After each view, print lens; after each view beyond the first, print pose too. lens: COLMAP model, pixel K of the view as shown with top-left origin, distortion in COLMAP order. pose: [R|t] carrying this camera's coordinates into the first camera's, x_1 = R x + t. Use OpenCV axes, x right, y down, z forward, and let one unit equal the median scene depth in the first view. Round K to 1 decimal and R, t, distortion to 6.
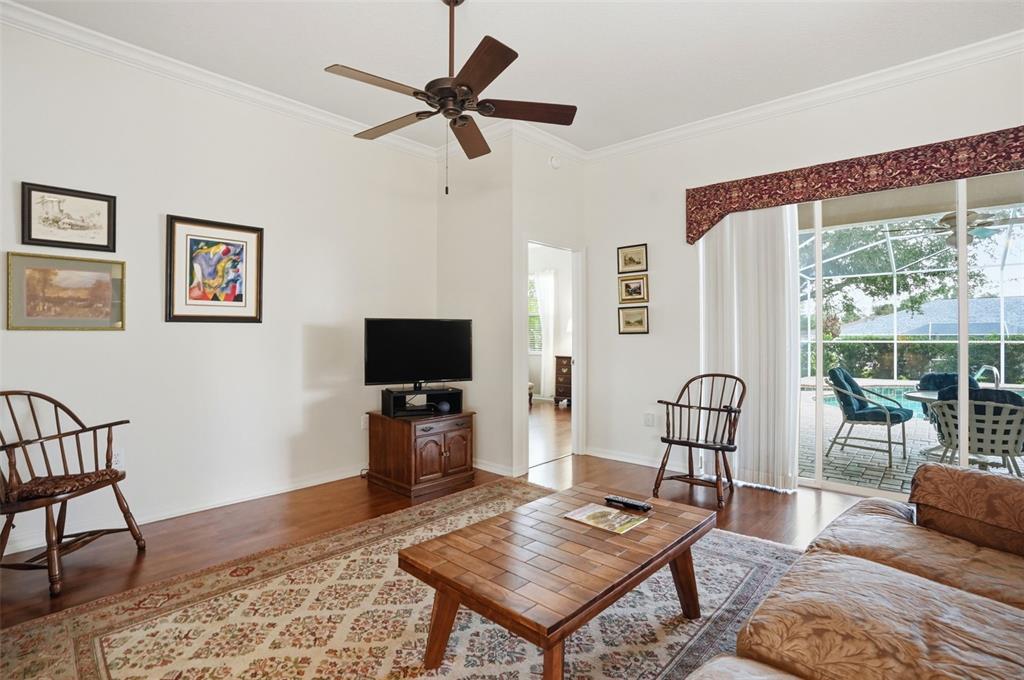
lens RADIAL K [[495.8, 0, 513.0], [0, 495.8, 332.4], [0, 0, 1]] dist [-0.071273, 0.026526]
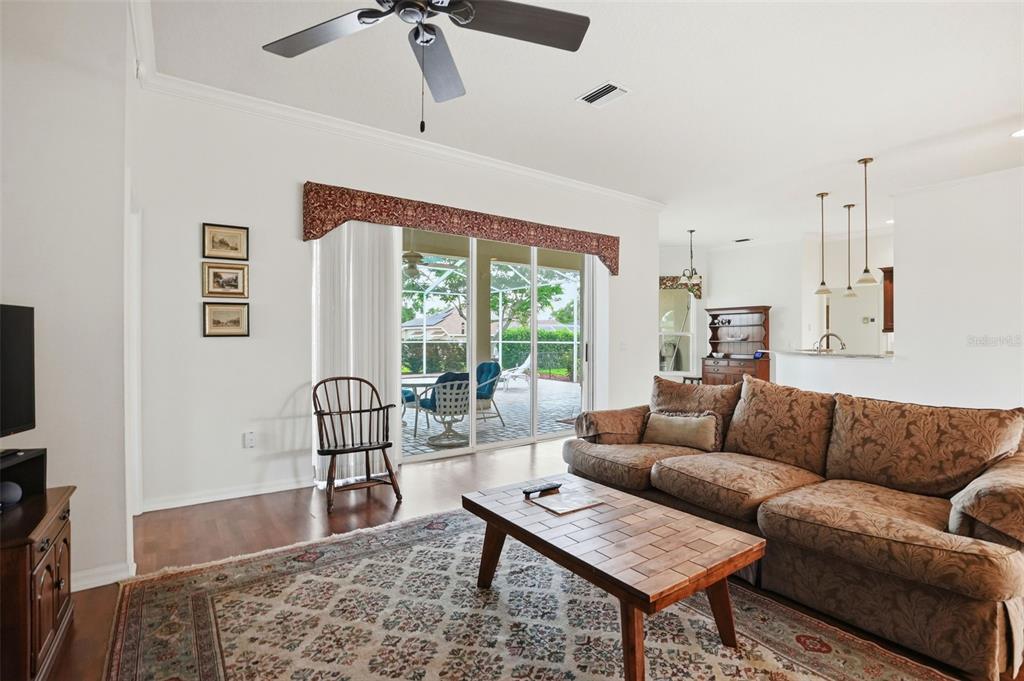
lens RADIAL K [[477.7, 0, 510.7], [0, 477.7, 340.1], [0, 0, 1]] dist [-0.077065, 0.032347]
pose [[0.212043, -0.004004, 0.977252, -0.472232], [-0.007548, 0.999955, 0.005735, 0.001014], [-0.977231, -0.008592, 0.212003, 0.471466]]
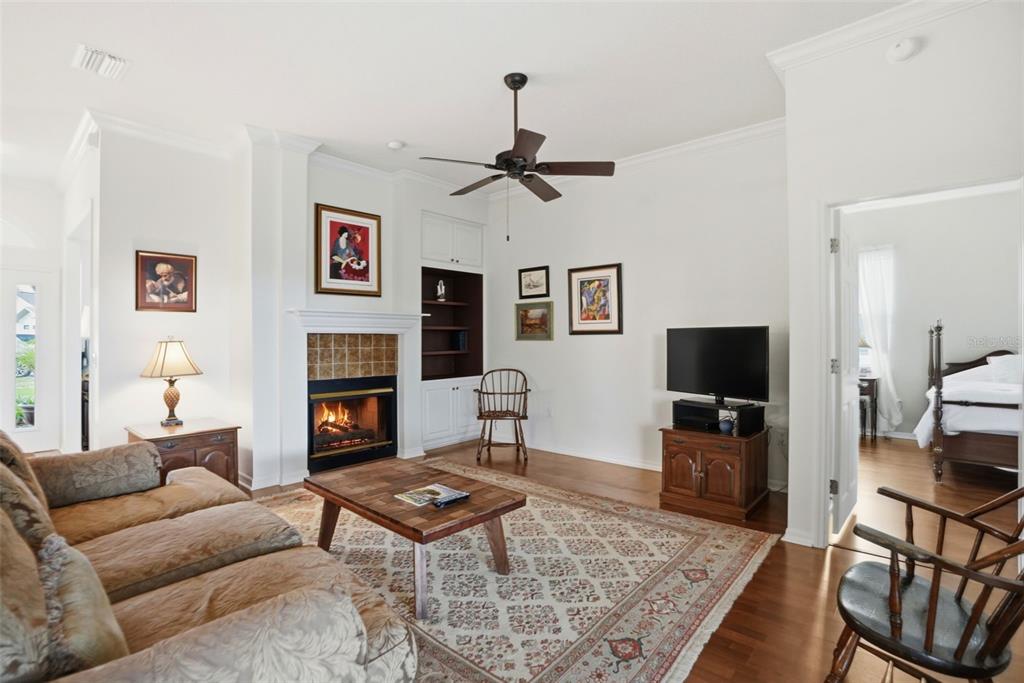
lens RADIAL K [[490.6, 0, 511.3], [0, 490.6, 329.1], [0, 0, 1]] dist [-0.072563, 0.028310]
pose [[0.016698, -0.016666, -0.999722, 0.760089], [0.009146, 0.999822, -0.016515, -0.012921], [0.999819, -0.008868, 0.016848, 0.626479]]
